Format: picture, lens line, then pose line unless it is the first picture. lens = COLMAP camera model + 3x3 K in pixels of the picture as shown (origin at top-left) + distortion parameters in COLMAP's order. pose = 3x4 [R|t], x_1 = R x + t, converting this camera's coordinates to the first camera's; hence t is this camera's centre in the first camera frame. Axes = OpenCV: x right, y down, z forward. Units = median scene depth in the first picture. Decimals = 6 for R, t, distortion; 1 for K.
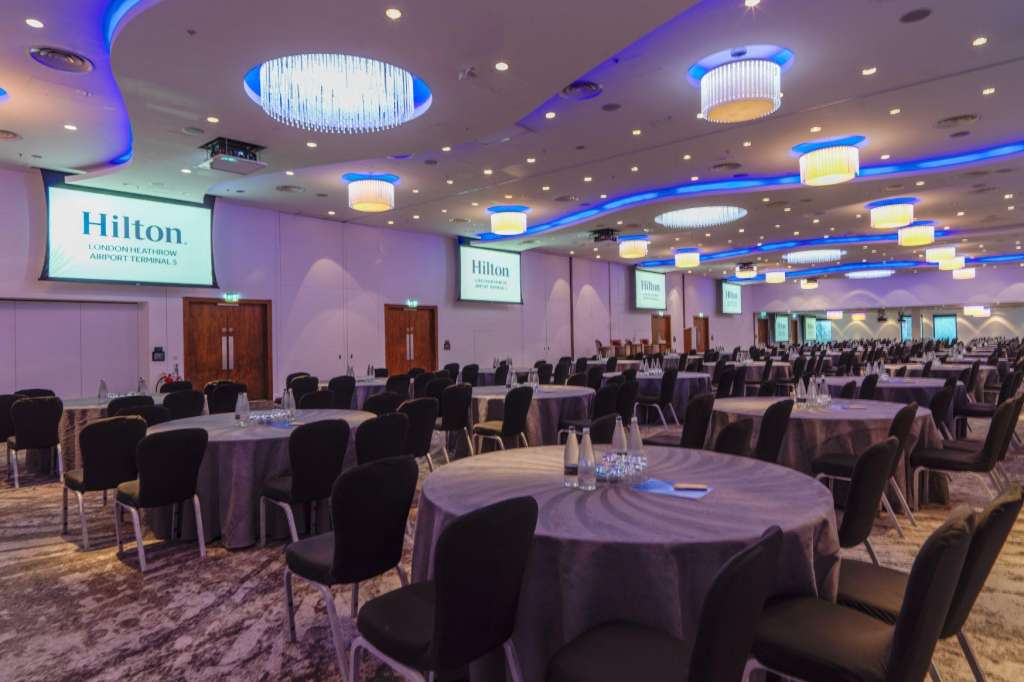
lens RADIAL K [[620.6, 0, 512.0], [0, 620.6, 341.0], [0, 0, 1]] dist [0.002410, -0.000405]
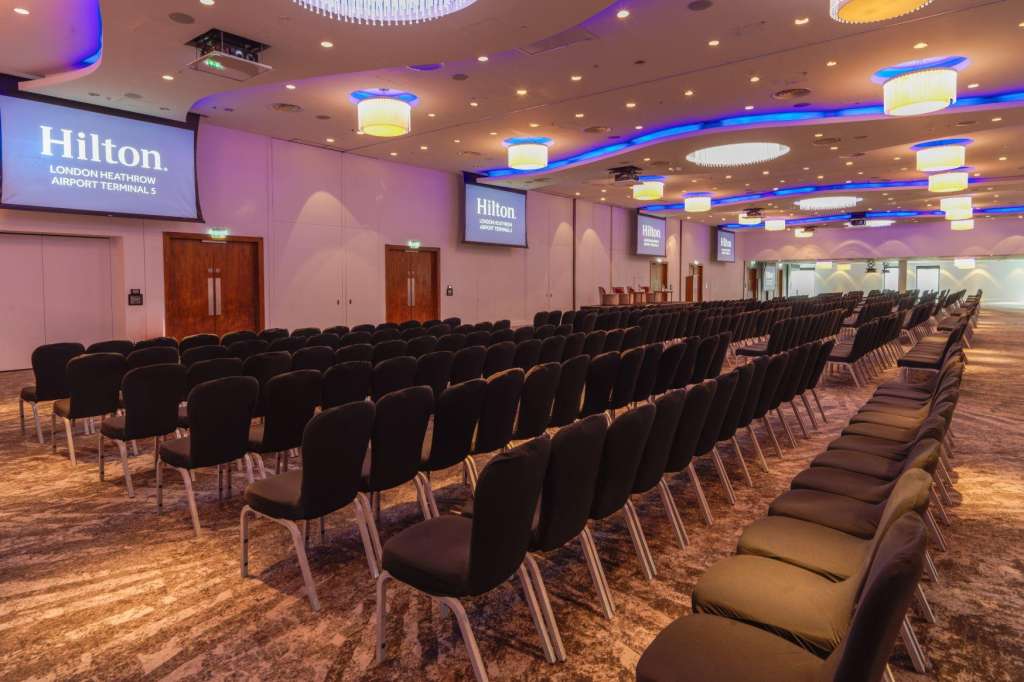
lens RADIAL K [[618.9, 0, 511.2], [0, 618.9, 317.4], [0, 0, 1]] dist [0.000230, 0.001064]
pose [[0.999242, 0.012783, 0.036768, -0.058494], [-0.014636, 0.998612, 0.050596, -0.001827], [-0.036071, -0.051095, 0.998042, 0.089672]]
